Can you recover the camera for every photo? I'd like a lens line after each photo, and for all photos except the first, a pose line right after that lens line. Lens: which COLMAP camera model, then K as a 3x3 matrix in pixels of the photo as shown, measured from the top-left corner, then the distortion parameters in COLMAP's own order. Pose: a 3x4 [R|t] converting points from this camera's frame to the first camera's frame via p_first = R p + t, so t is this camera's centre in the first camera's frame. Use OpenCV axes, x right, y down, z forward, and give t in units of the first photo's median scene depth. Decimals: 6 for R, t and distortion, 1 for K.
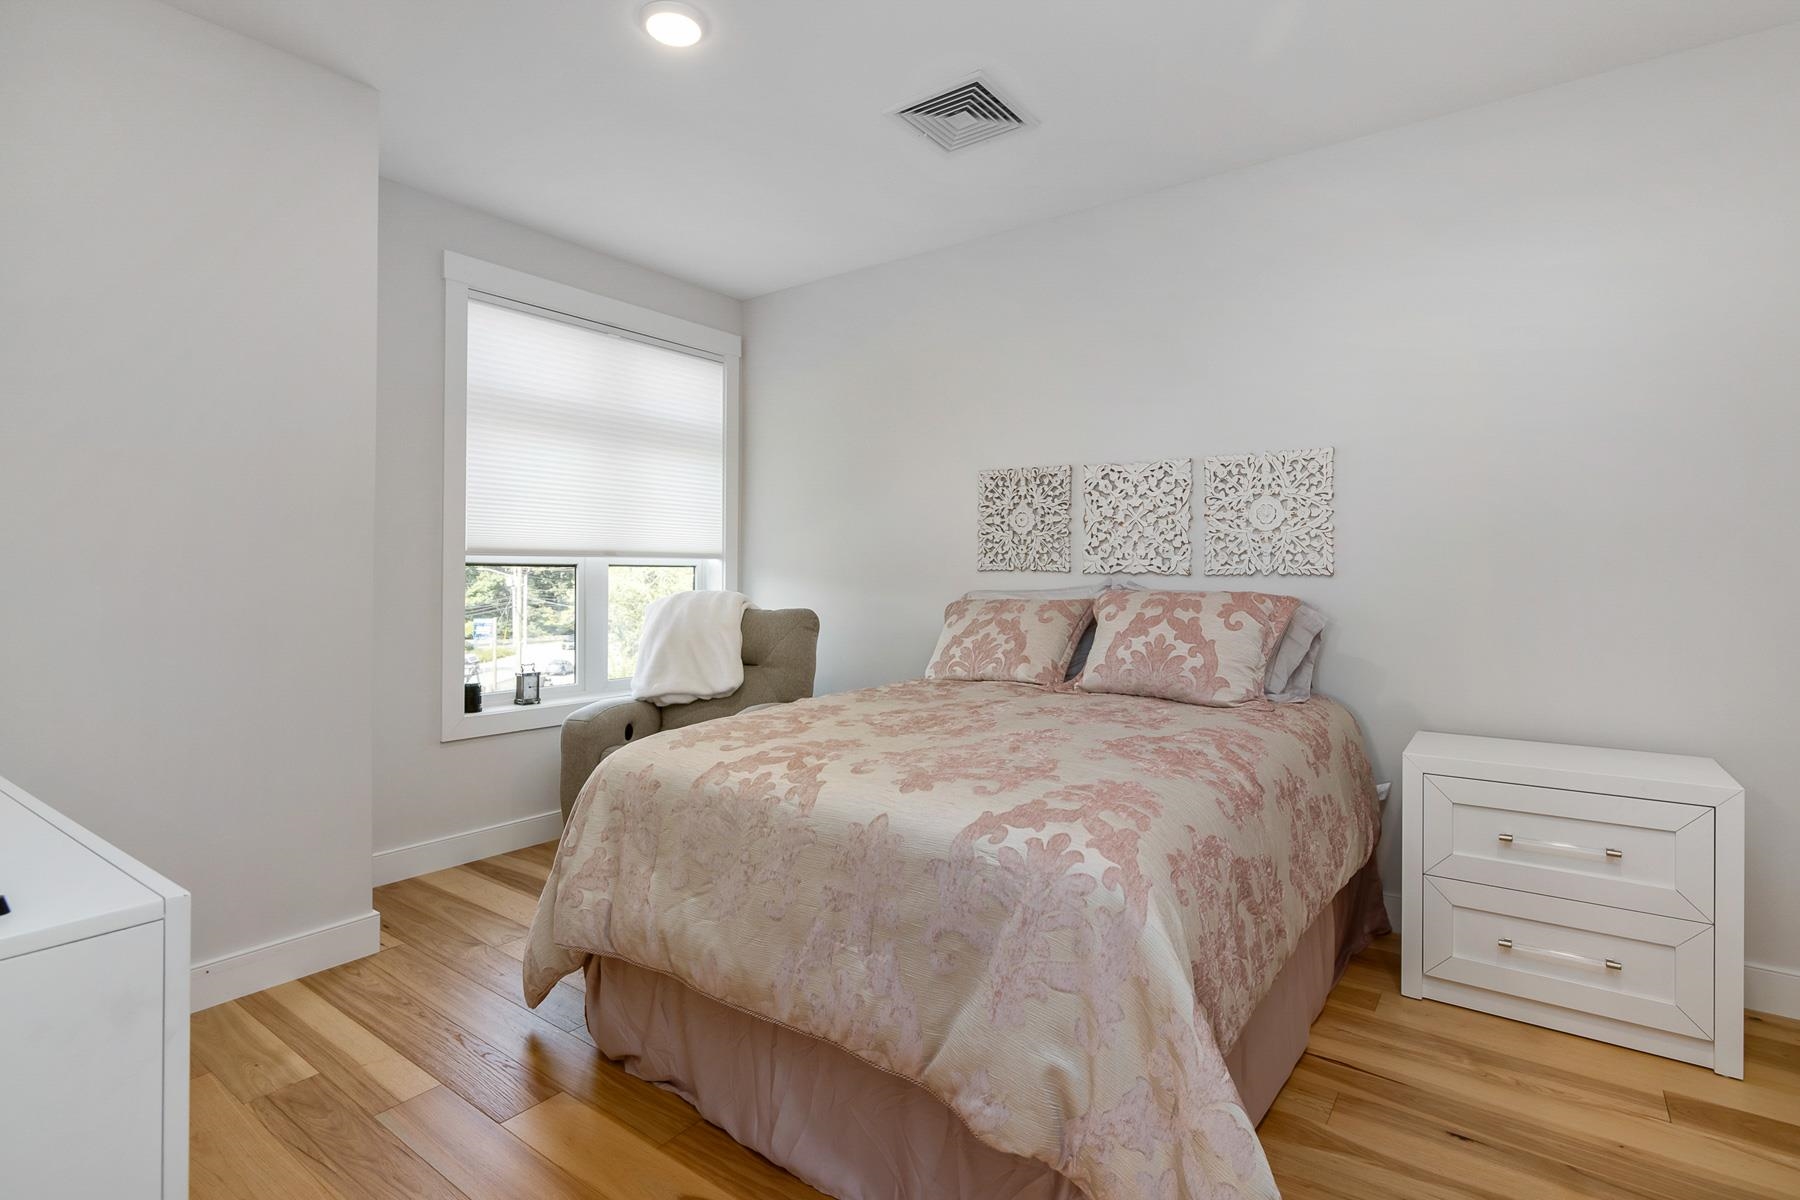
lens RADIAL K [[886.9, 0, 904.1], [0, 886.9, 576.1], [0, 0, 1]] dist [-0.002185, -0.000008]
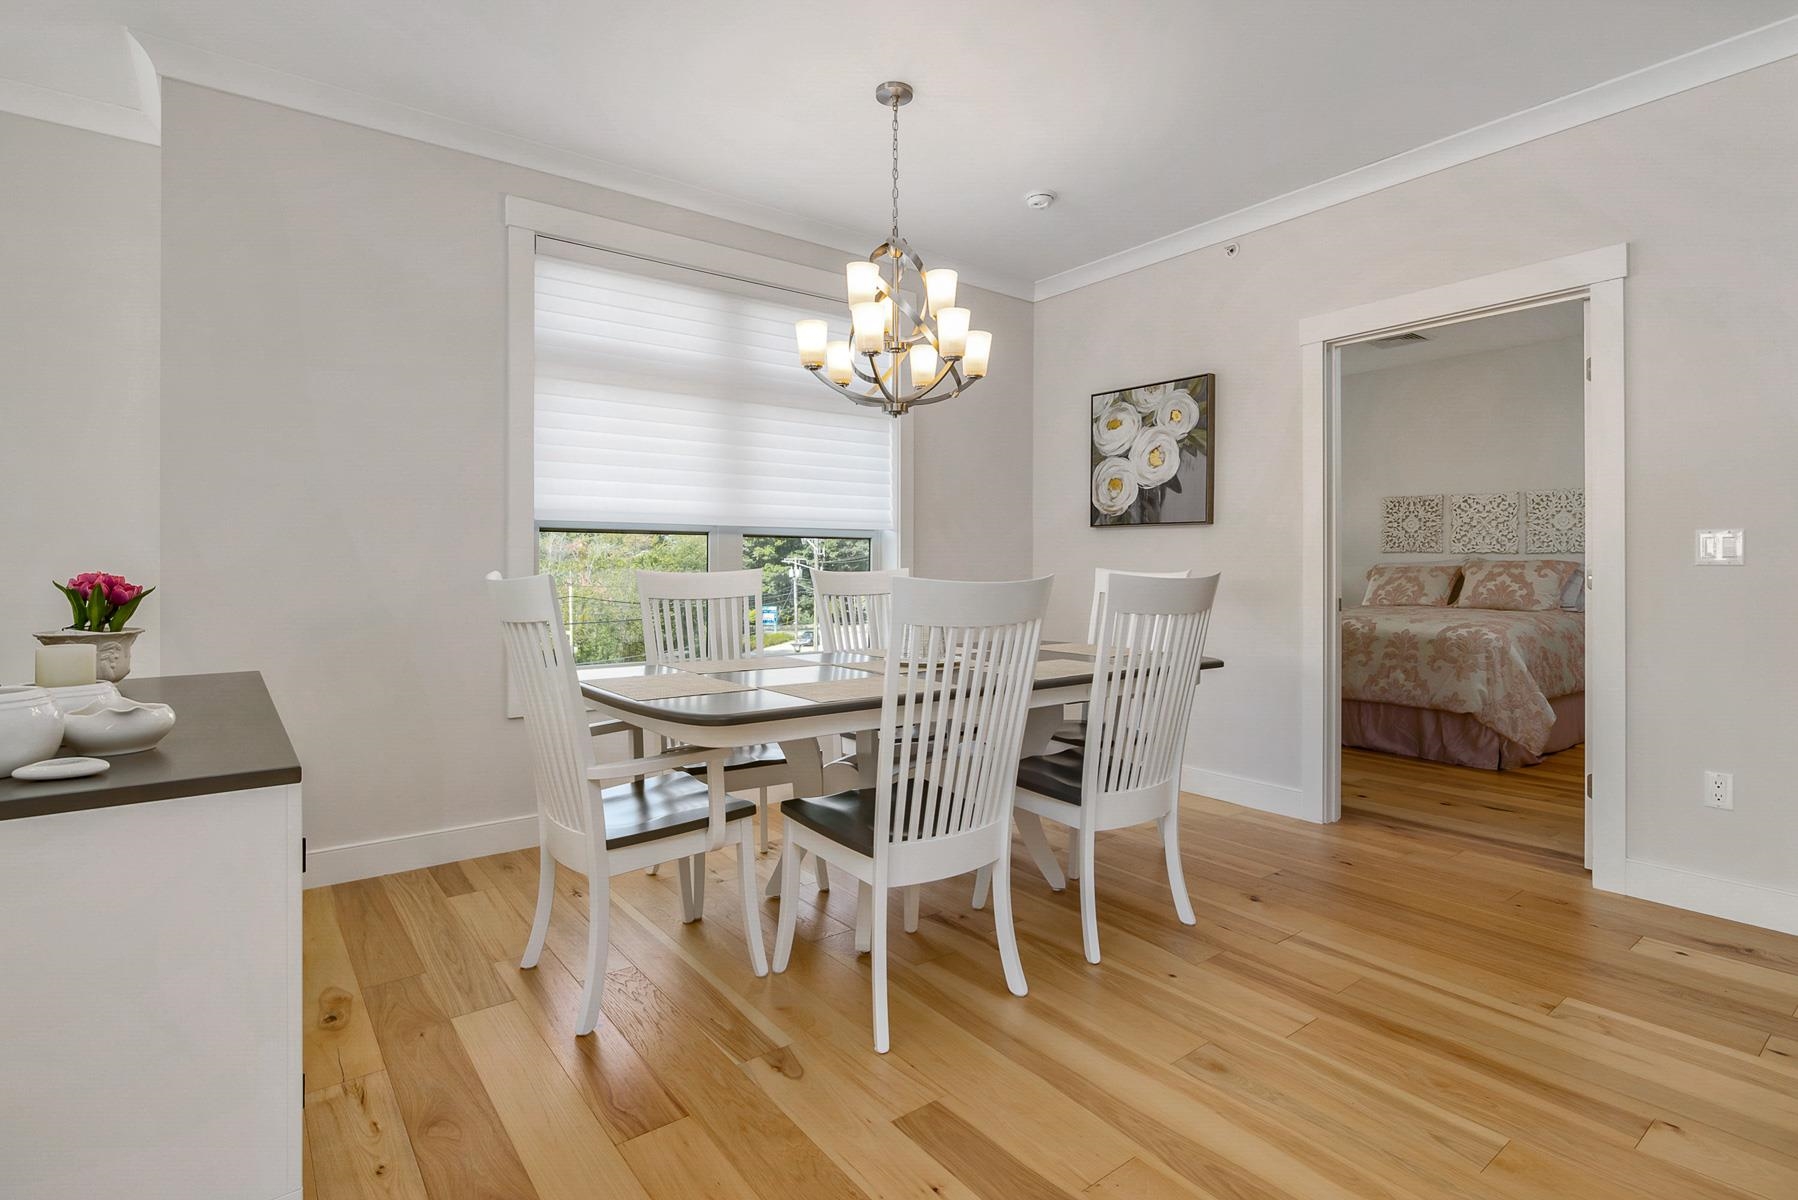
lens RADIAL K [[885.9, 0, 903.1], [0, 885.9, 576.2], [0, 0, 1]] dist [-0.002185, -0.000008]
pose [[0.961800, 0.002602, -0.273741, -0.425260], [-0.000310, 0.999965, 0.008418, 0.032115], [0.273753, -0.008012, 0.961767, -1.186921]]
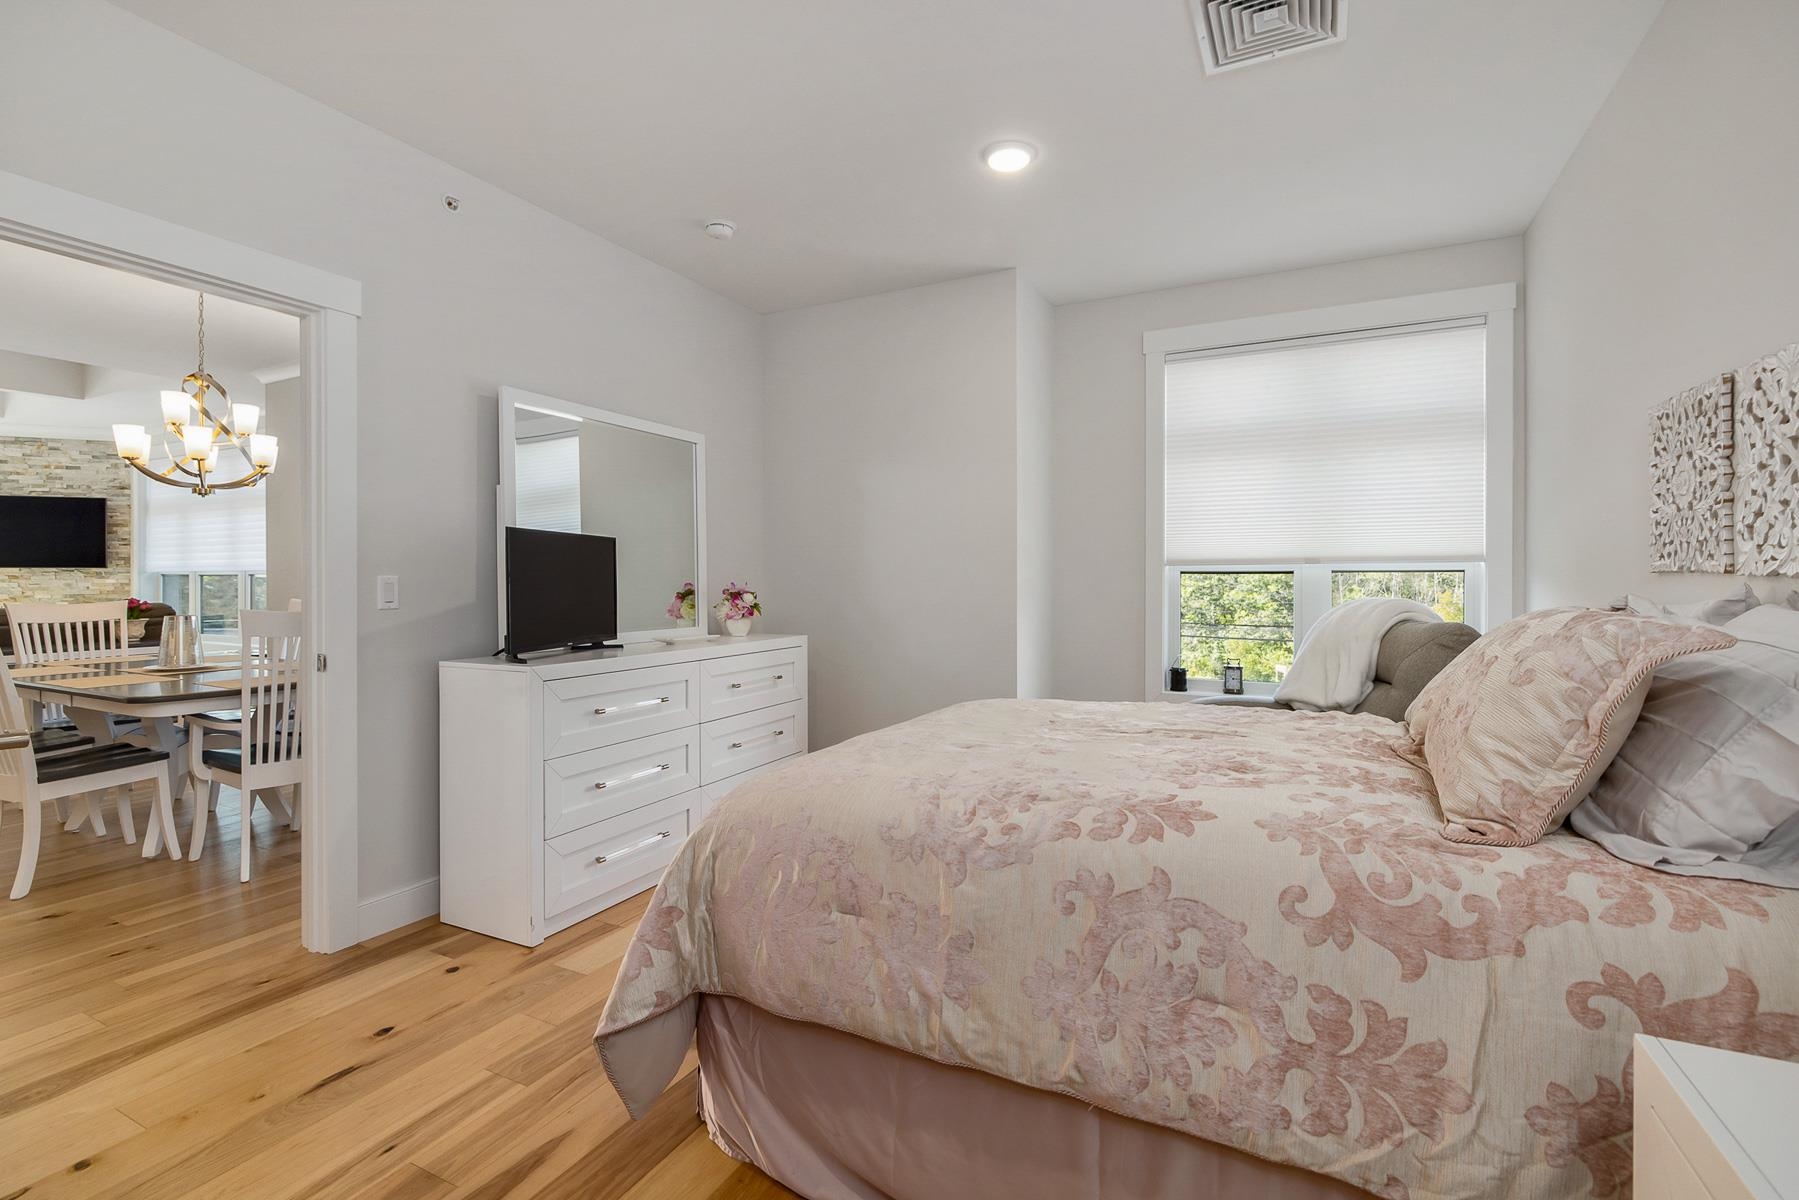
lens RADIAL K [[812.5, 0, 899.5], [0, 812.5, 600.0], [0, 0, 1]] dist [-0.000007, -0.000032]
pose [[0.174274, 0.019638, -0.984501, 0.635327], [0.002679, 0.999788, 0.020417, -0.000204], [0.984693, -0.006196, 0.174185, 0.462014]]
